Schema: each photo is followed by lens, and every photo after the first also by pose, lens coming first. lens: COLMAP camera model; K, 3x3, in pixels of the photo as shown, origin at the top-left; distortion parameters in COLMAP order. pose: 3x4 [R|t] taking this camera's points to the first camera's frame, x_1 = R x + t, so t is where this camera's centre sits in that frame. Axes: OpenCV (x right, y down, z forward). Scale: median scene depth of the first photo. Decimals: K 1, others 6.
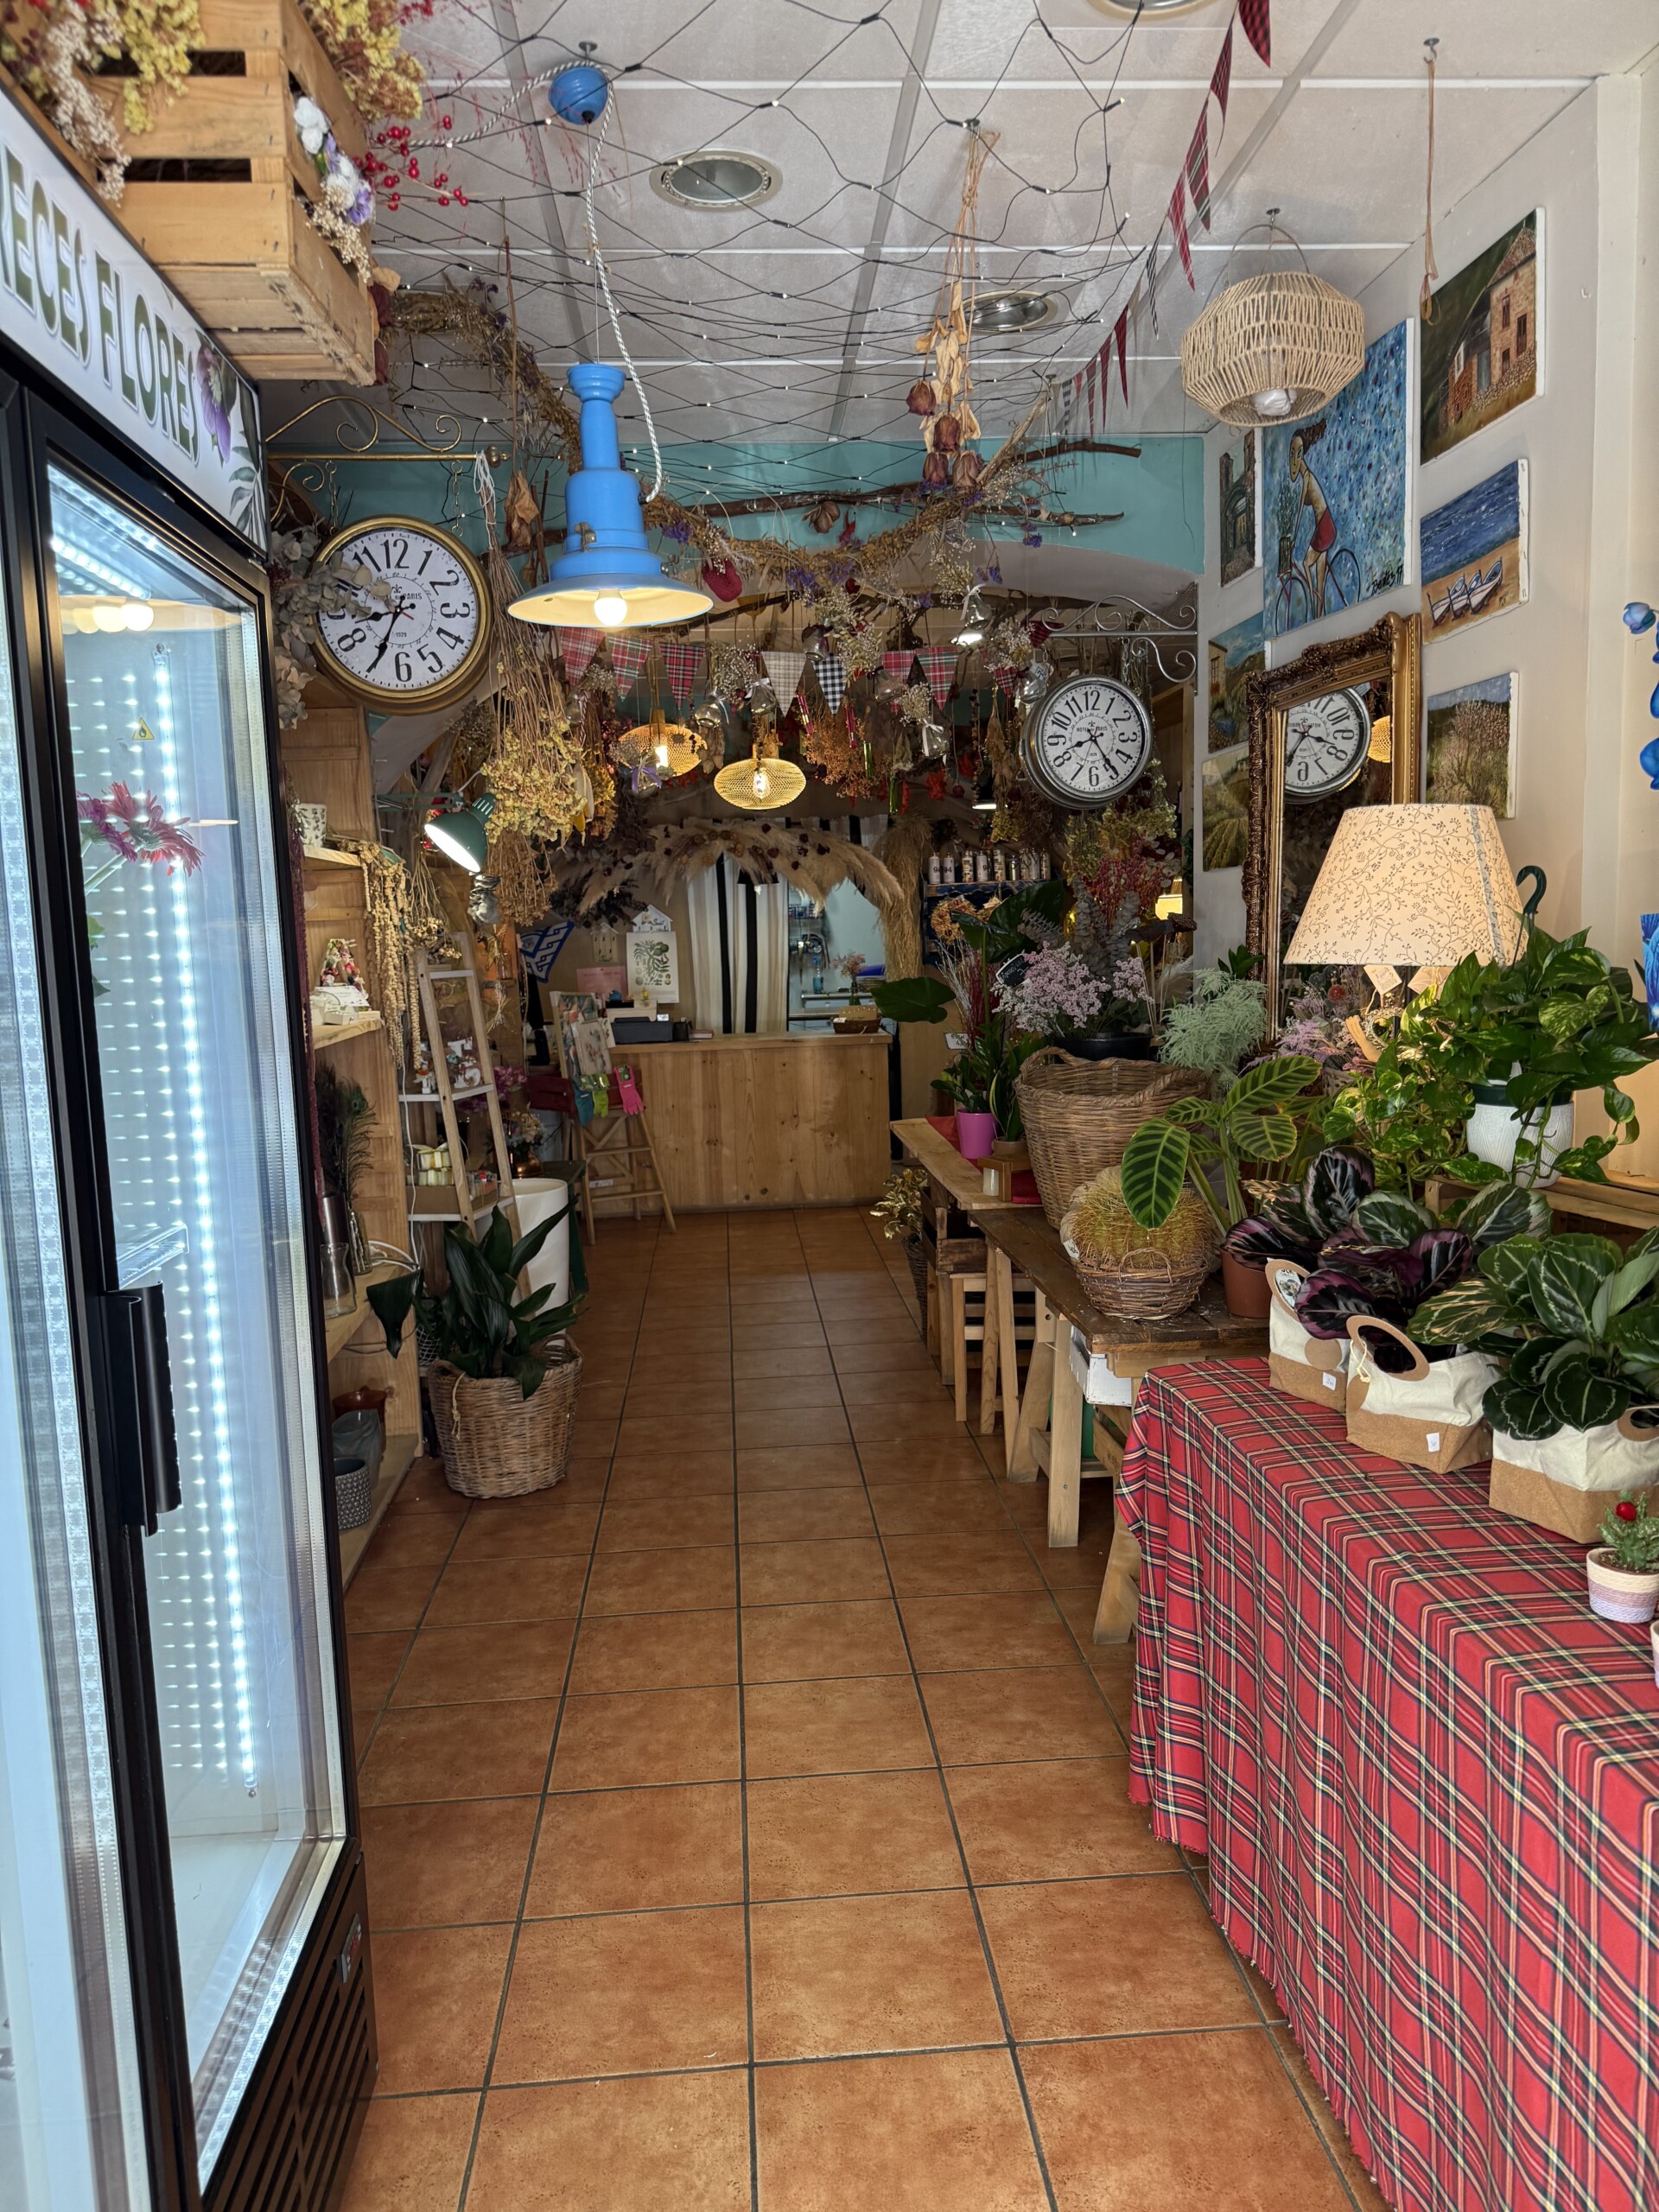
lens RADIAL K [[1532.6, 0, 817.1], [0, 1532.6, 1128.5], [0, 0, 1]] dist [0.082265, -0.068170]
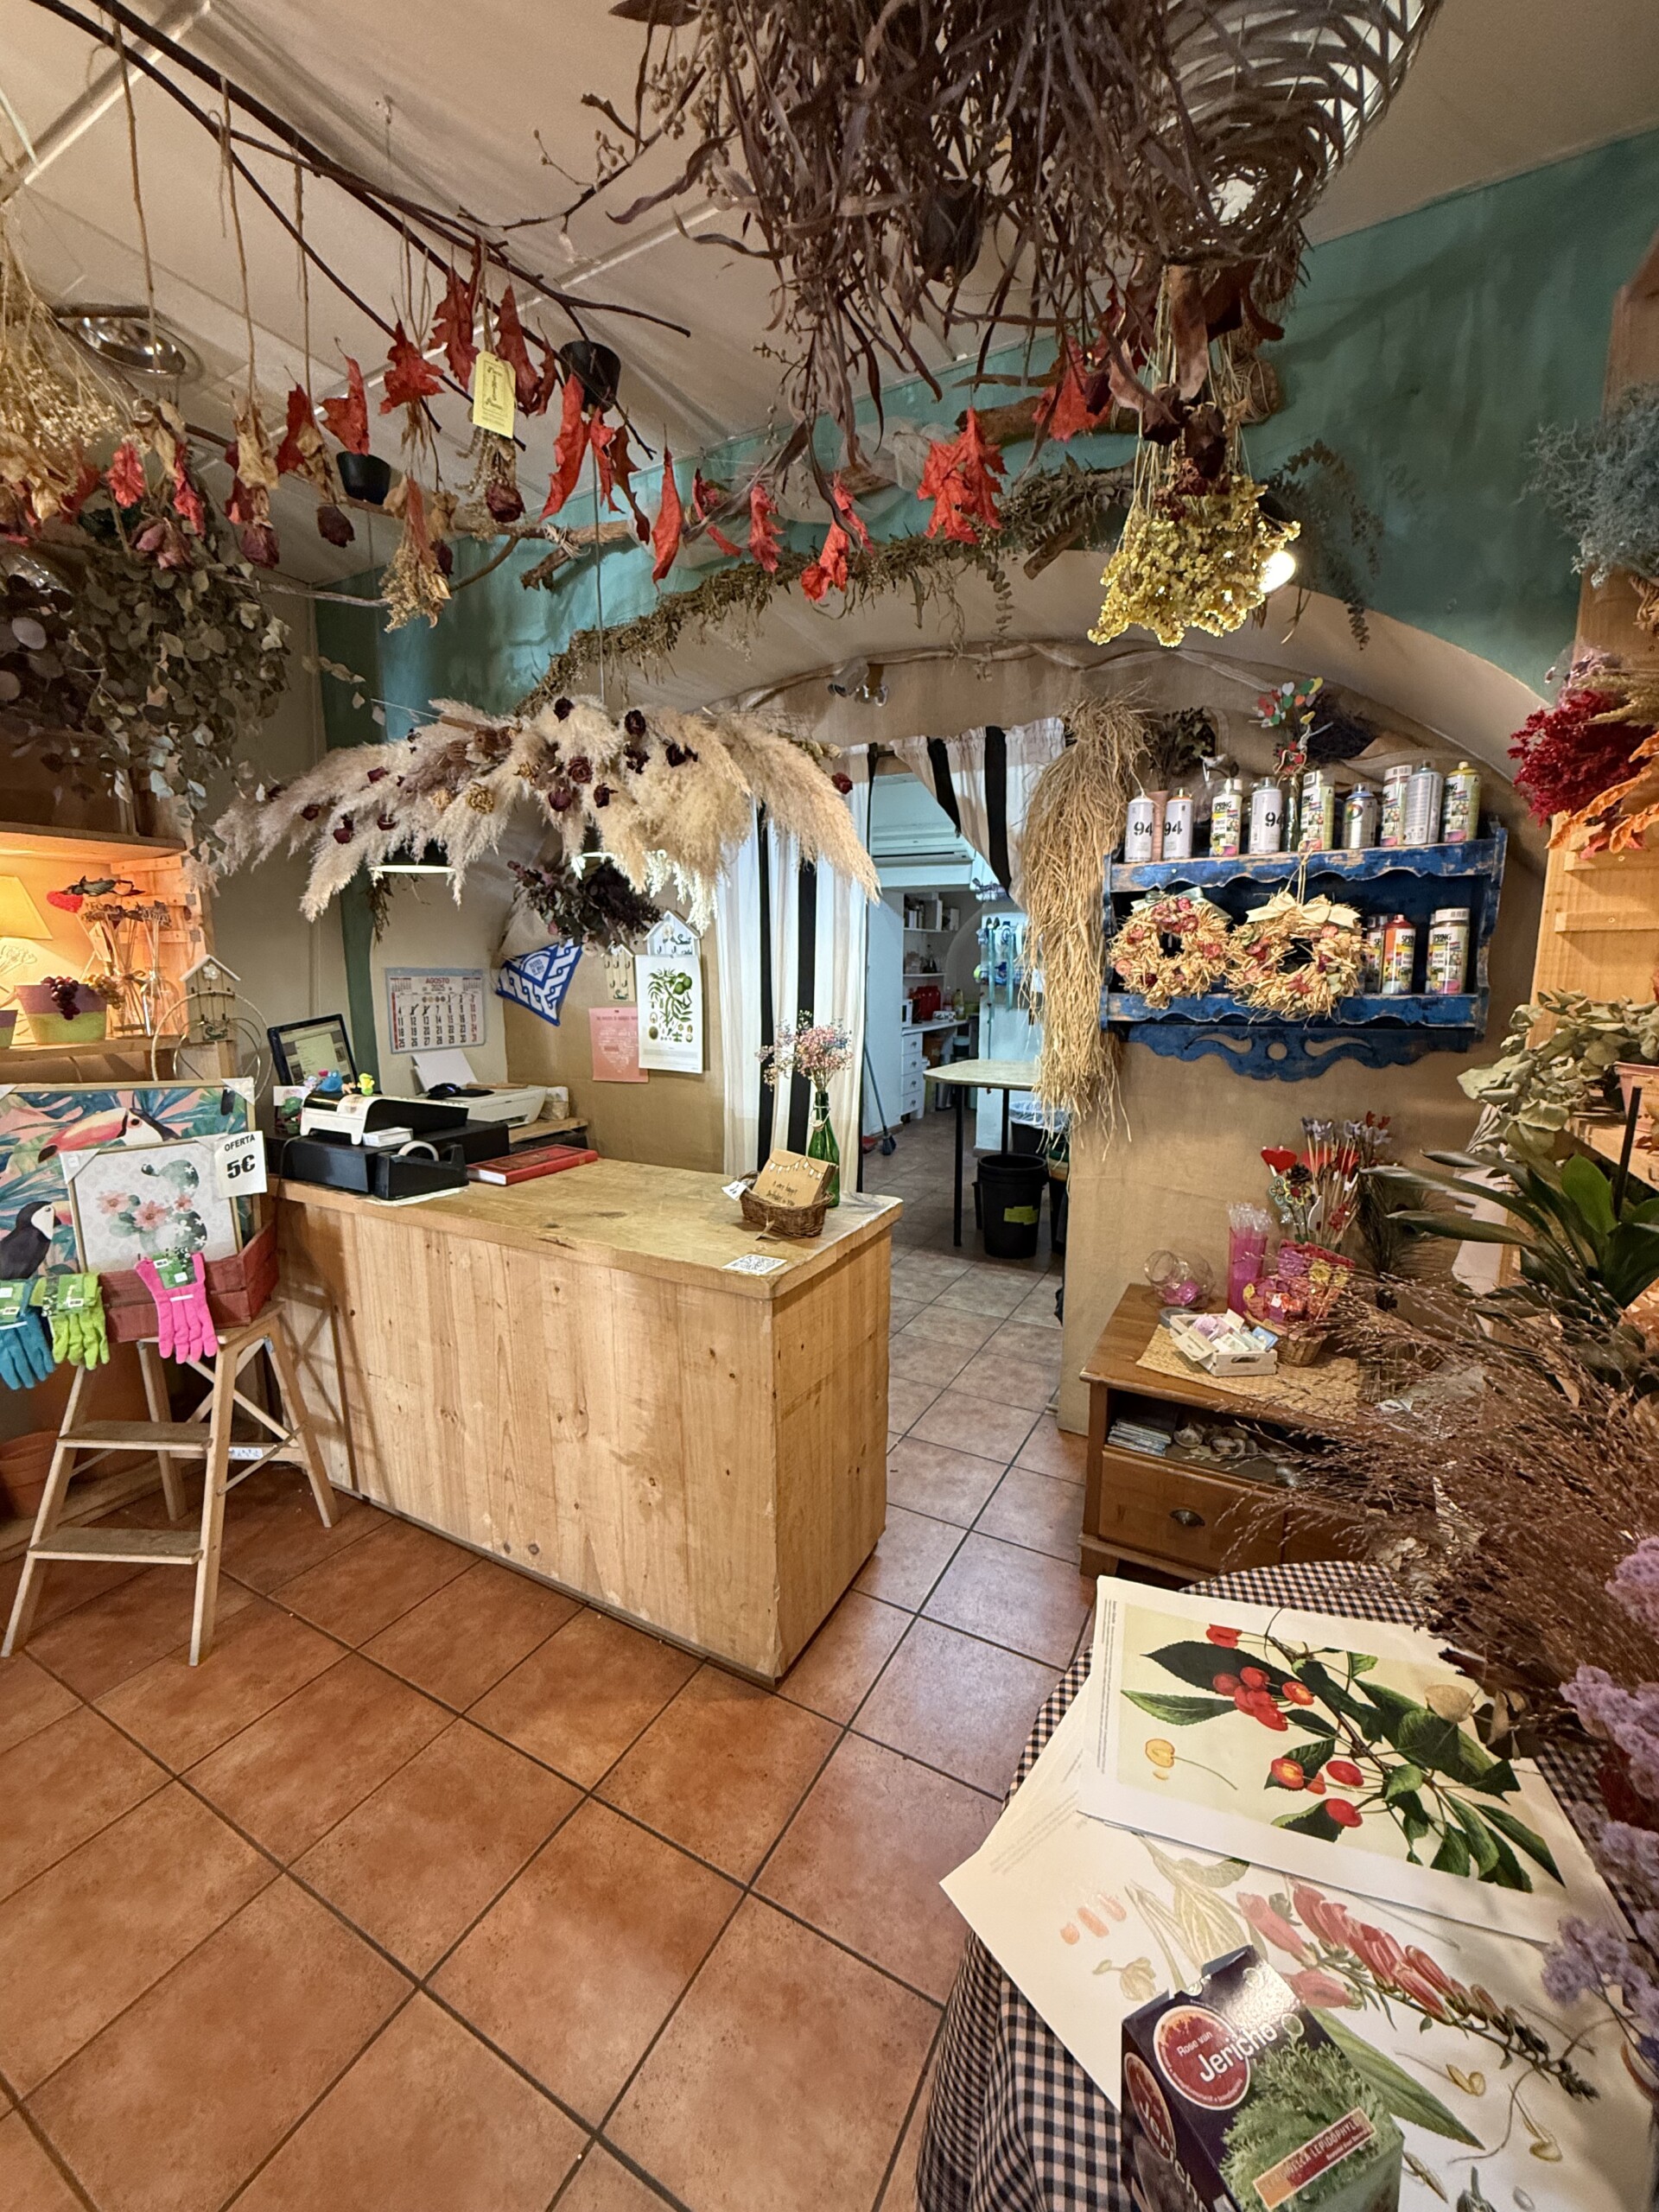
lens RADIAL K [[880.6, 0, 837.2], [0, 880.6, 1106.7], [0, 0, 1]] dist [0.003943, 0.001883]
pose [[0.840131, 0.121048, -0.528704, 0.472387], [-0.093885, 0.992519, 0.078052, -0.333971], [0.534197, -0.015937, 0.845210, 2.417101]]
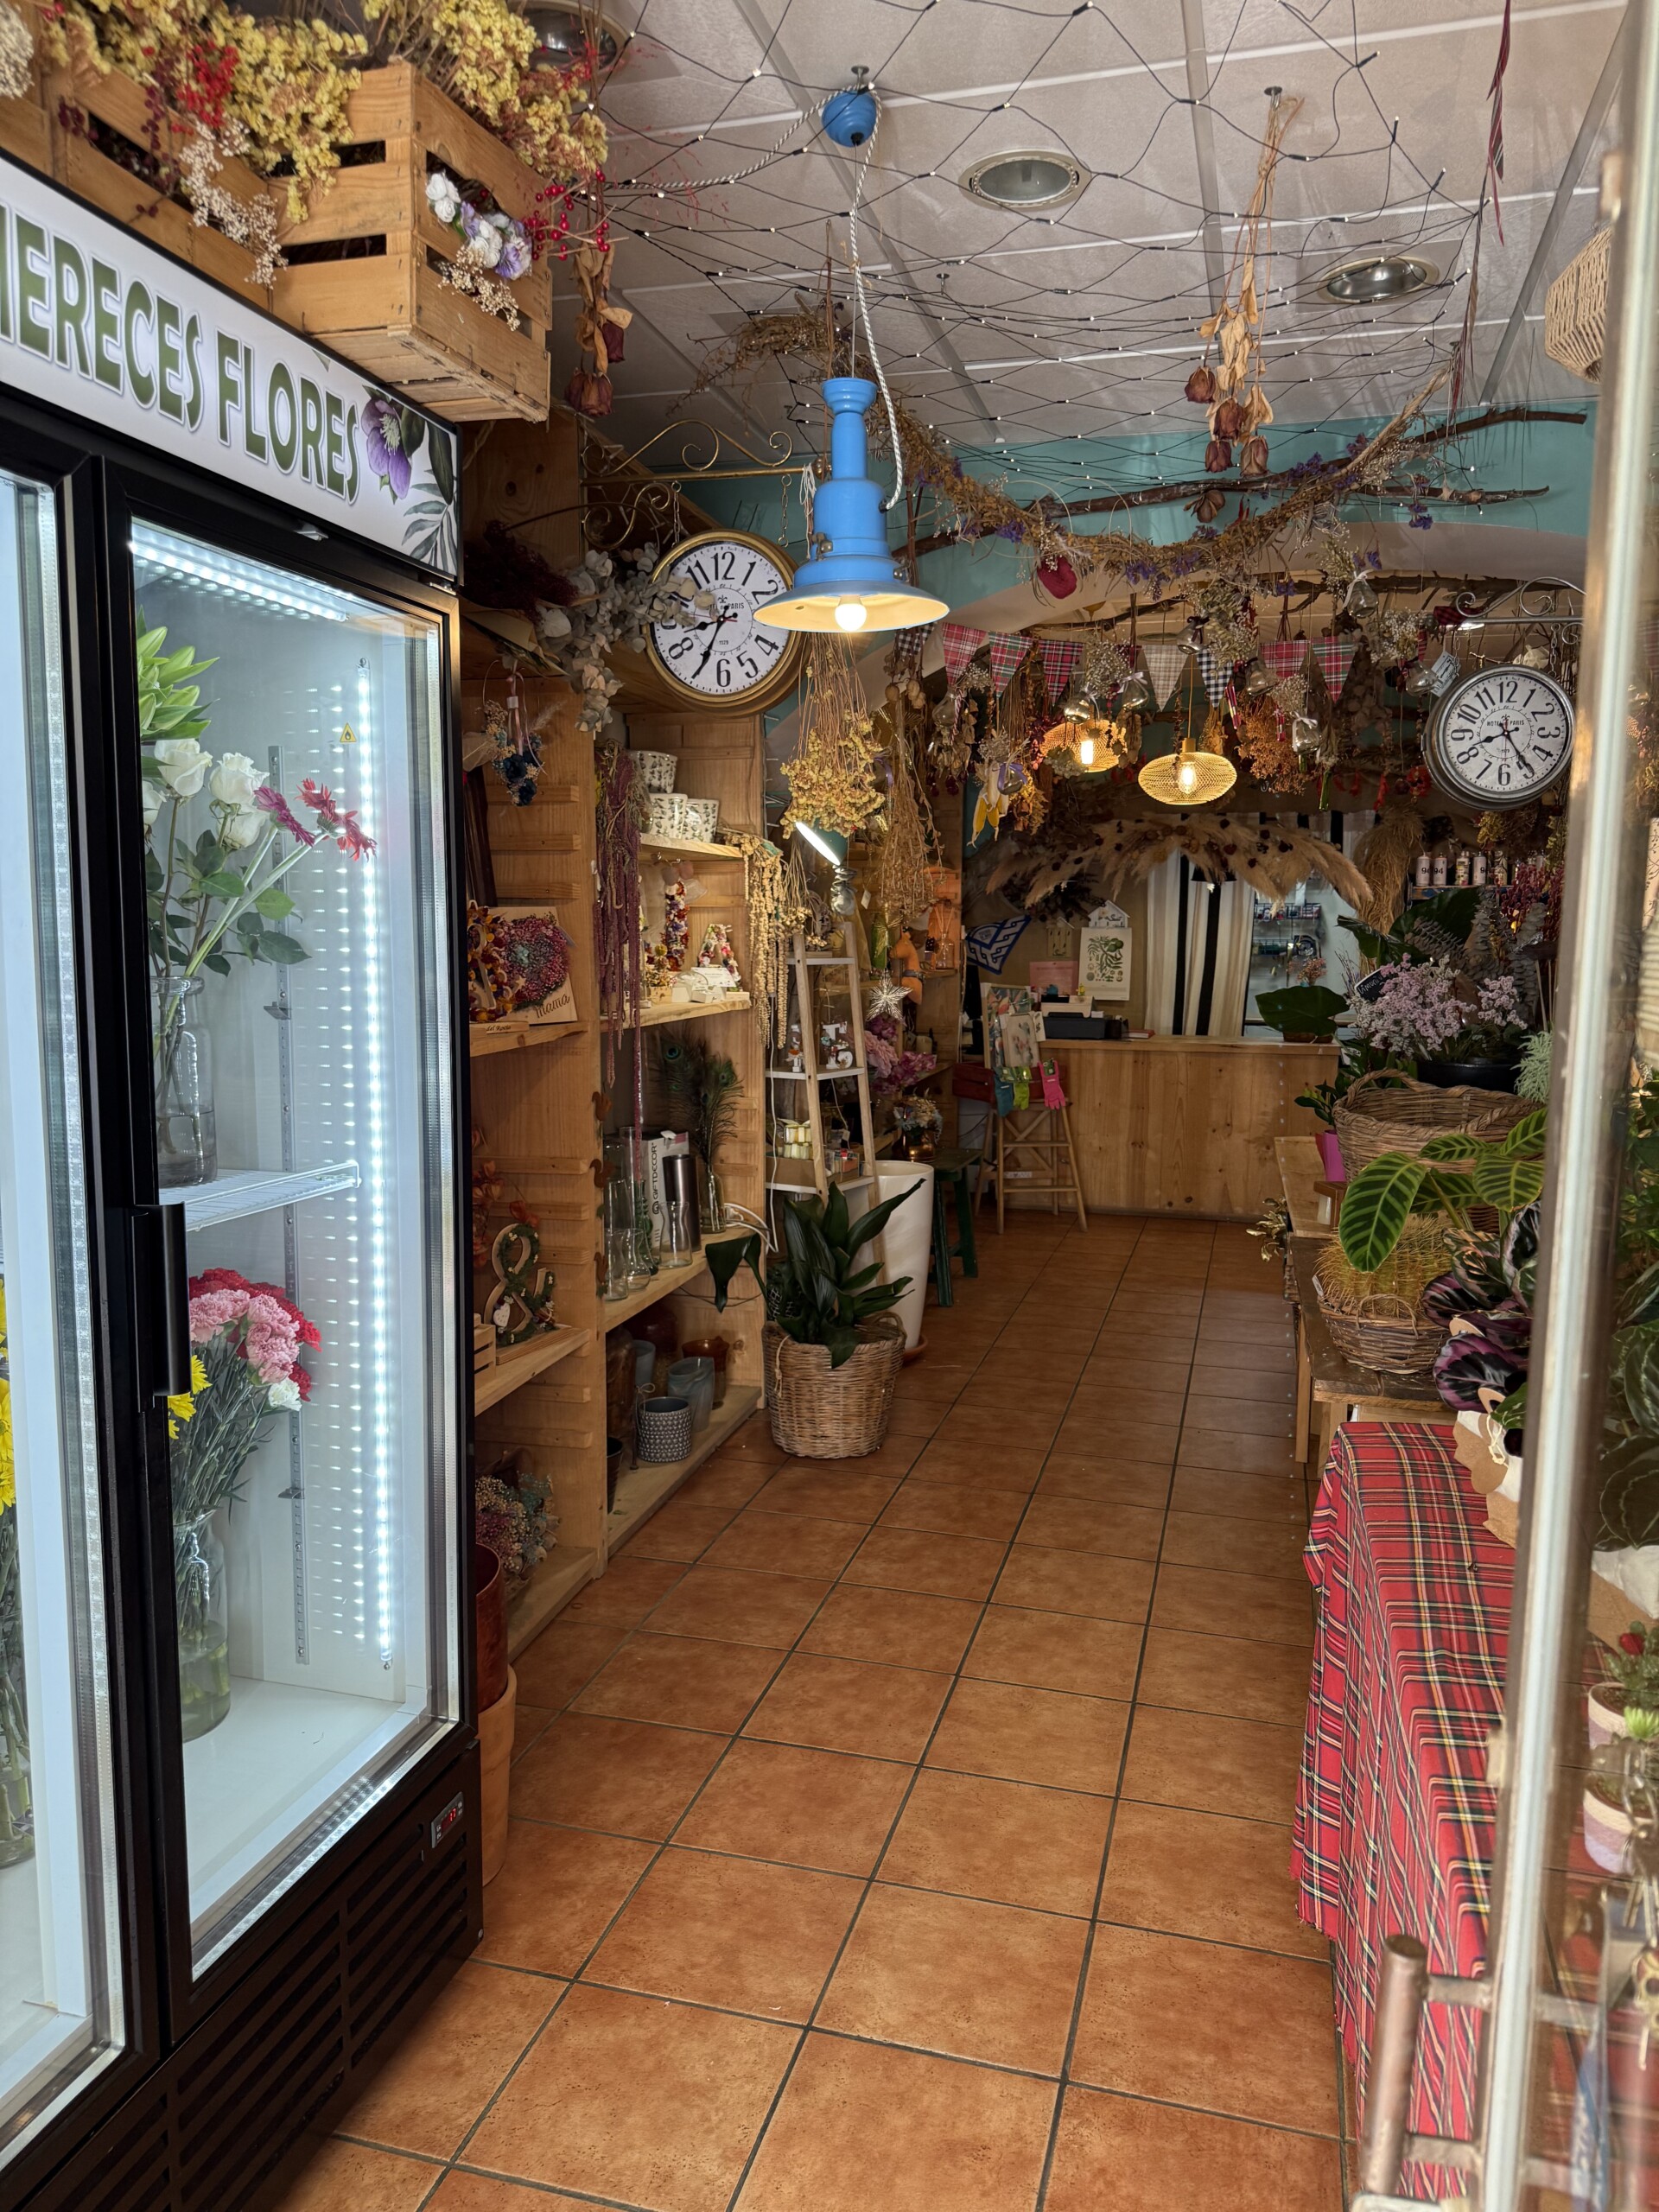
lens RADIAL K [[1532.6, 0, 833.9], [0, 1532.6, 1127.6], [0, 0, 1]] dist [0.082265, -0.068170]
pose [[0.943171, 0.085121, -0.321220, 0.180875], [-0.083659, 0.996325, 0.018380, -0.009489], [0.321604, 0.009538, 0.946826, 0.016483]]
